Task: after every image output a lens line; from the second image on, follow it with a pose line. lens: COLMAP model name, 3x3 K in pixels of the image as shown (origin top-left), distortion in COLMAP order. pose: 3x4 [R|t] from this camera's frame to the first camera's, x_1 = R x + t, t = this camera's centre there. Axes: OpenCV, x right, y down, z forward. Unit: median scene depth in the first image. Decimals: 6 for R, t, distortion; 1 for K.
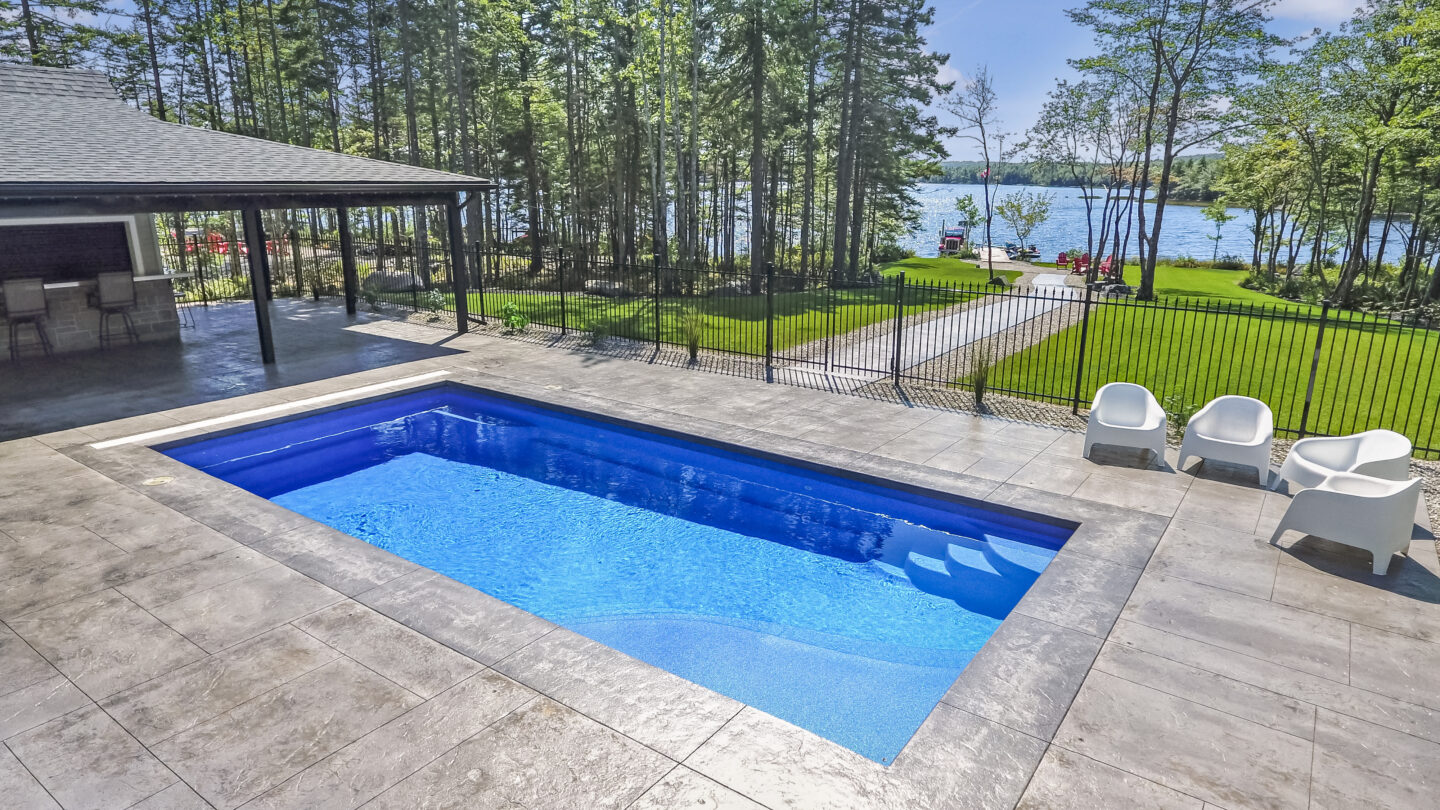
lens RADIAL K [[850.4, 0, 720.0], [0, 850.4, 405.0], [0, 0, 1]] dist [0.000790, 0.000937]
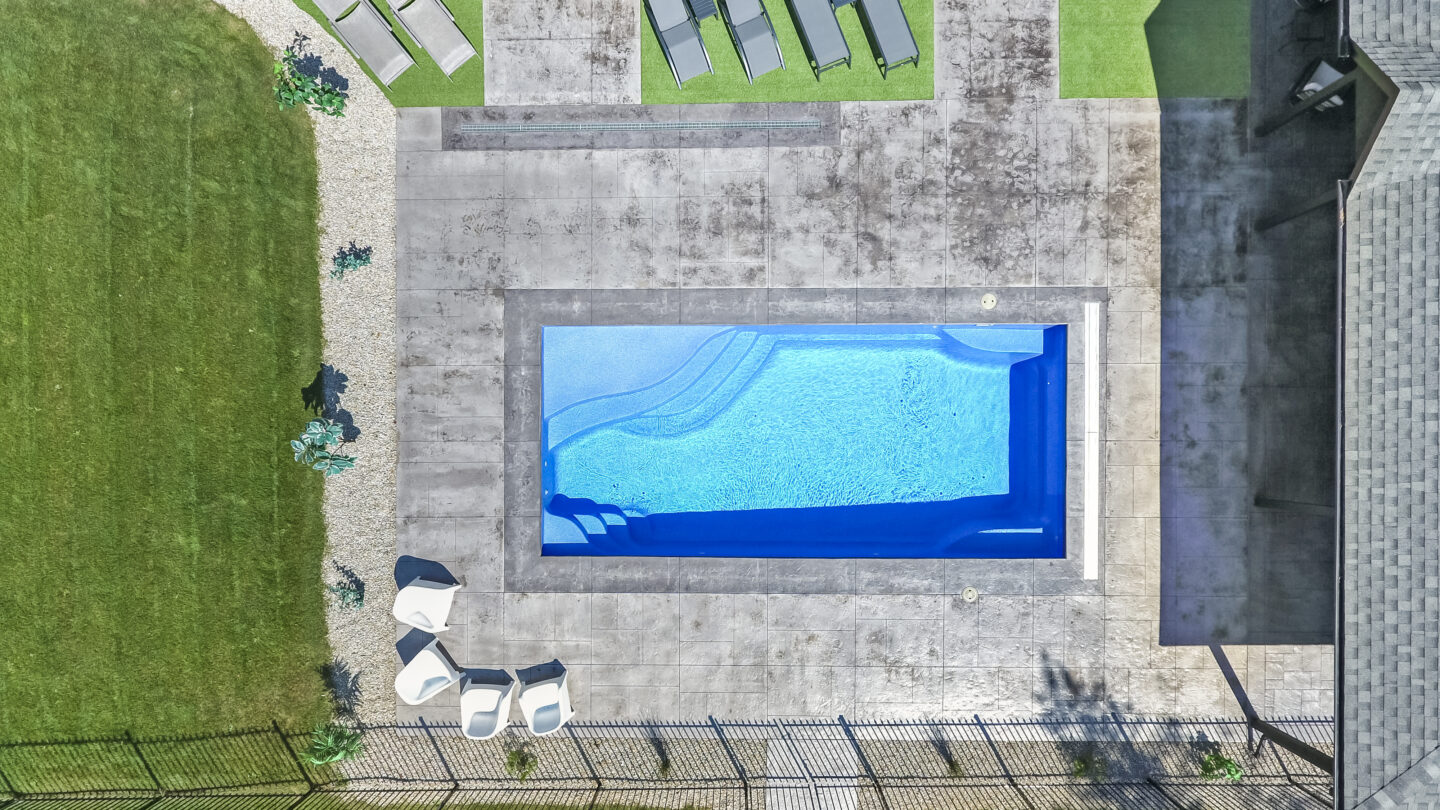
lens RADIAL K [[850.4, 0, 720.0], [0, 850.4, 405.0], [0, 0, 1]] dist [0.000790, 0.000937]
pose [[-0.808384, 0.588455, 0.015359, -0.136478], [-0.140203, -0.217812, 0.965868, -1.676809], [0.571715, 0.778639, 0.258579, 0.447049]]
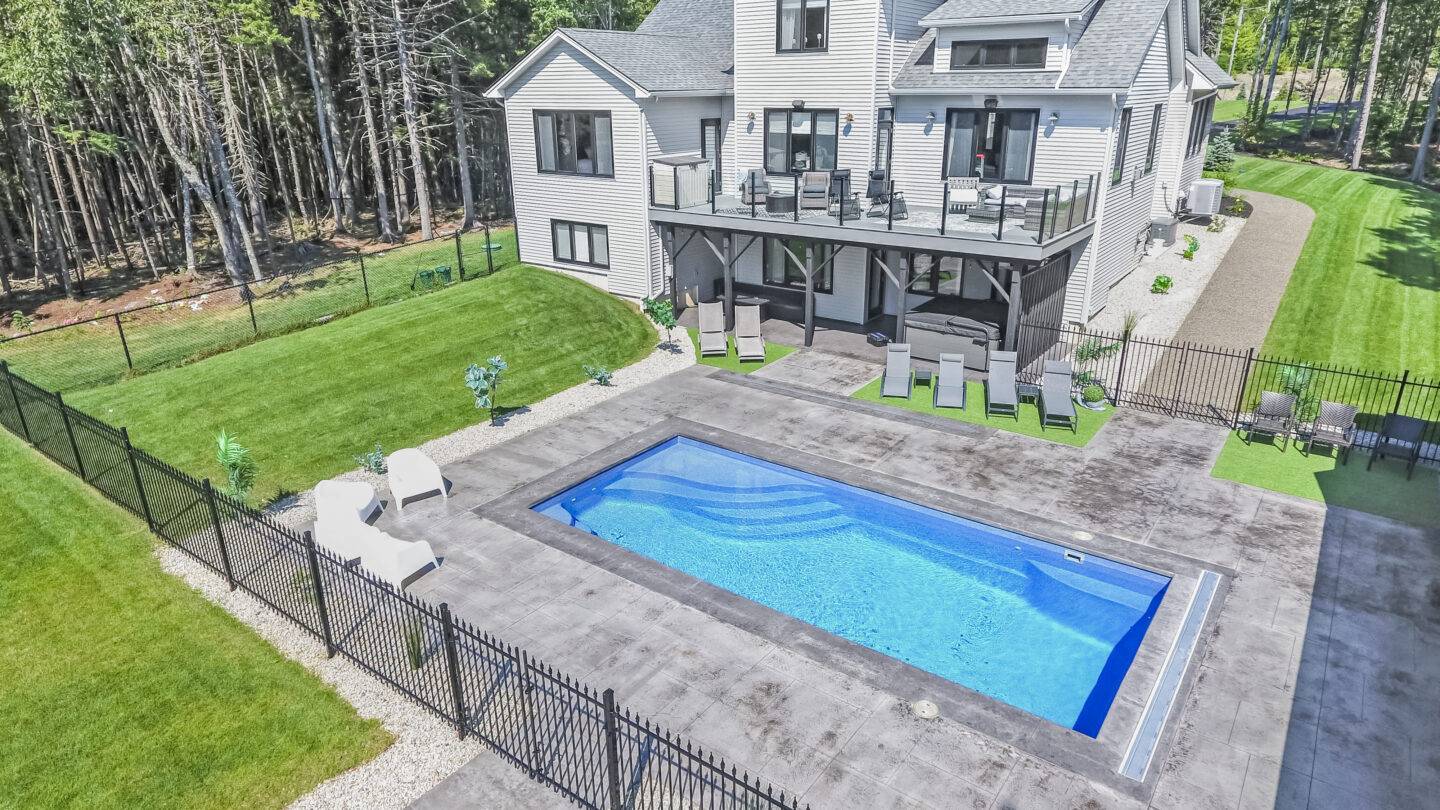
lens RADIAL K [[850.4, 0, 720.0], [0, 850.4, 405.0], [0, 0, 1]] dist [0.000790, 0.000937]
pose [[-0.999851, 0.001122, 0.017245, -0.034863], [0.011019, 0.810131, 0.586145, -1.099340], [-0.013313, 0.586247, -0.810023, 2.306115]]
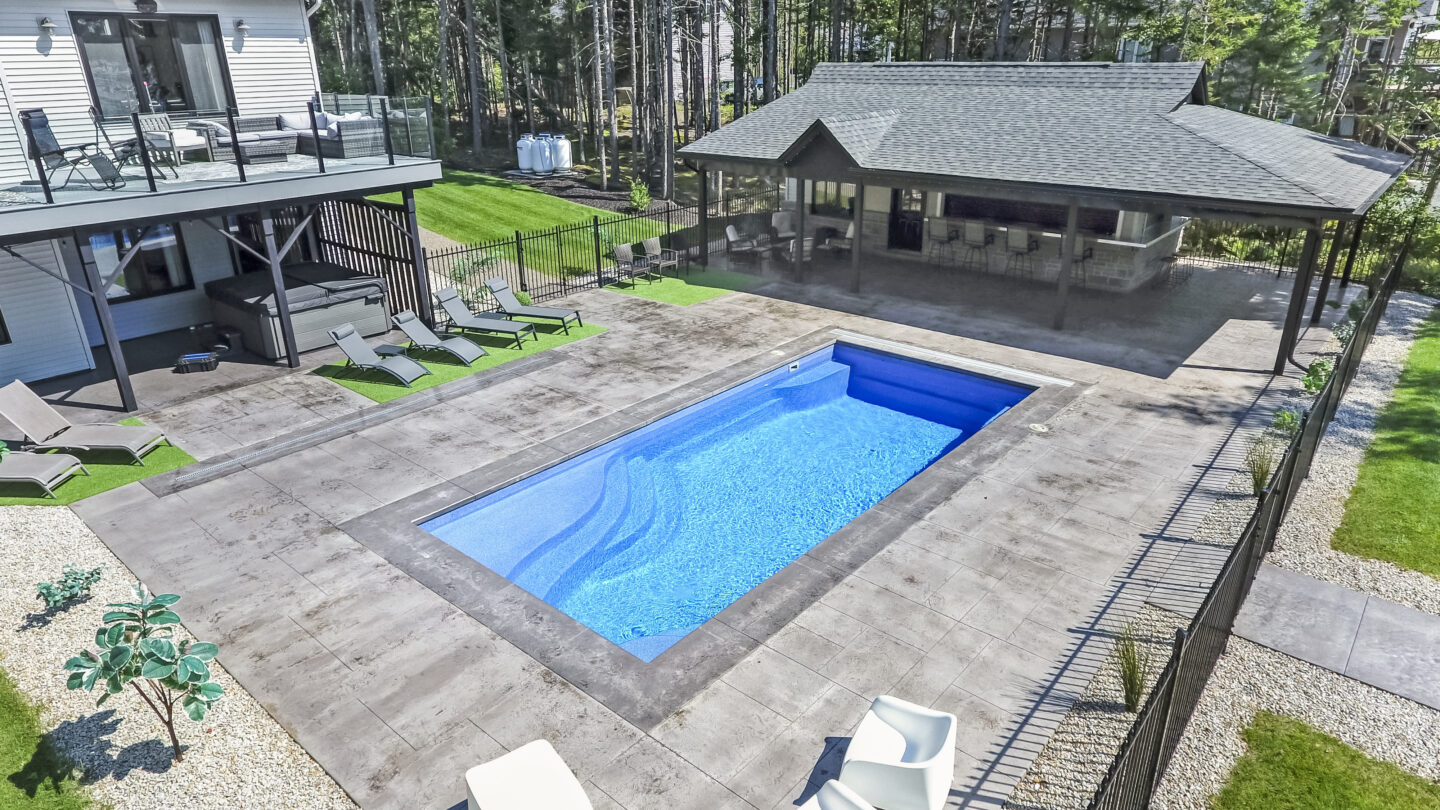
lens RADIAL K [[873.6, 0, 724.8], [0, 873.6, 405.0], [0, 0, 1]] dist [0.000194, 0.000957]
pose [[-0.078860, 0.375148, -0.923604, 1.241429], [-0.252897, 0.888652, 0.382544, -0.550412], [0.964274, 0.263744, 0.024795, 0.952359]]
